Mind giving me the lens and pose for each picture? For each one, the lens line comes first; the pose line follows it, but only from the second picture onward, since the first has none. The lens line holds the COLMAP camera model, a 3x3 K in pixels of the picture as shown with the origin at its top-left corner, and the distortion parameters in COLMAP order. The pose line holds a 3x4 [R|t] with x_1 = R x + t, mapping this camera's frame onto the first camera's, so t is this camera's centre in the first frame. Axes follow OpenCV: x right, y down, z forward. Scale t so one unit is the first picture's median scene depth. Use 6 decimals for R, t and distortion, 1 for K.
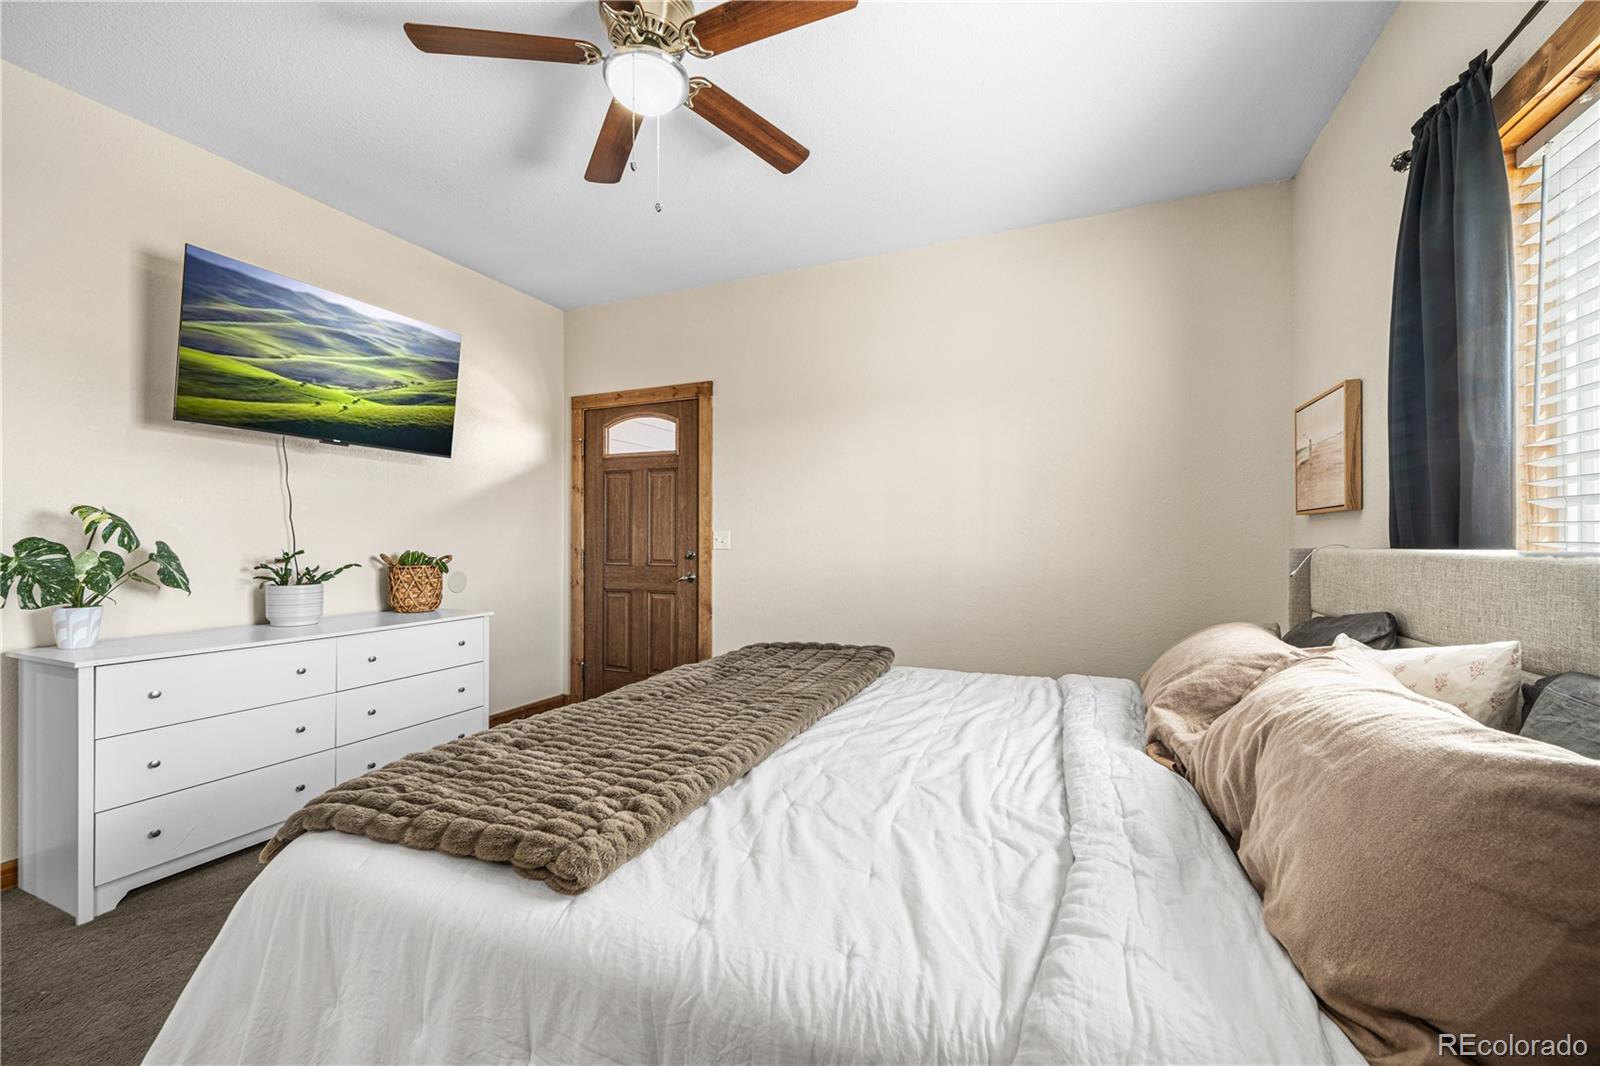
lens RADIAL K [[648.2, 0, 835.3], [0, 648.2, 516.3], [0, 0, 1]] dist [0.008198, 0.000193]
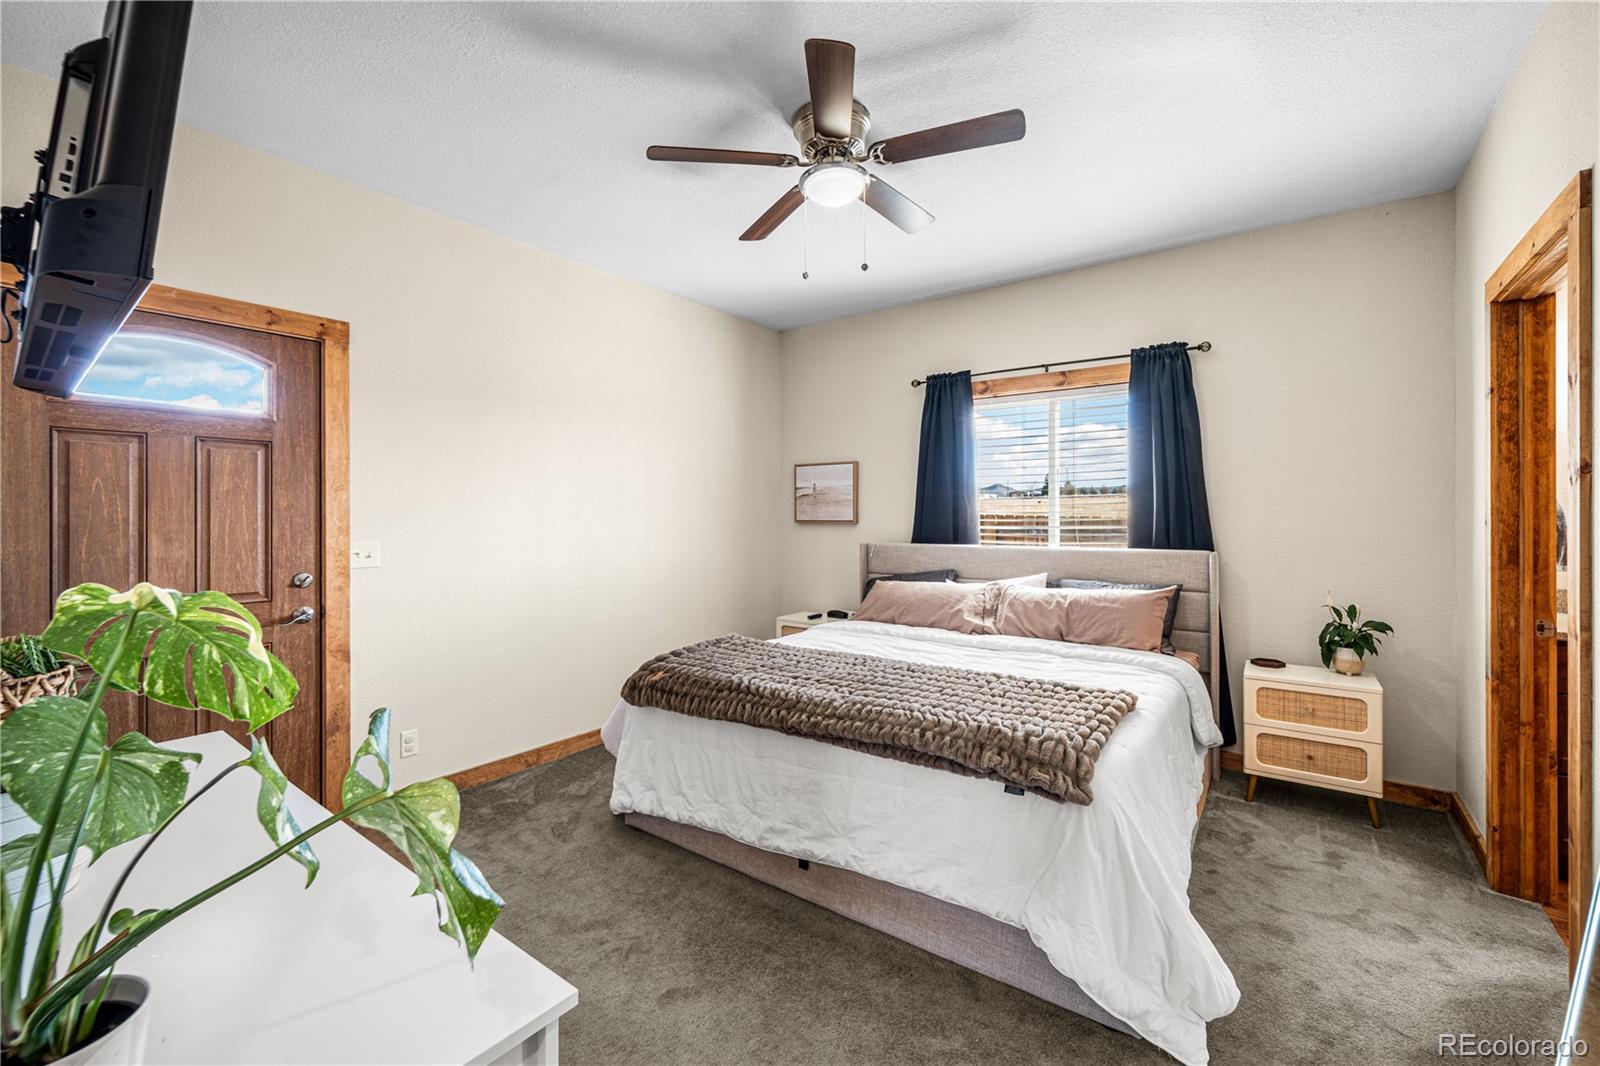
lens RADIAL K [[648.2, 0, 800.7], [0, 648.2, 534.5], [0, 0, 1]] dist [0.008198, 0.000193]
pose [[0.291235, -0.021802, 0.956403, -0.707999], [-0.028744, 0.999089, 0.031528, -0.021237], [-0.956220, -0.036673, 0.290343, 0.338244]]
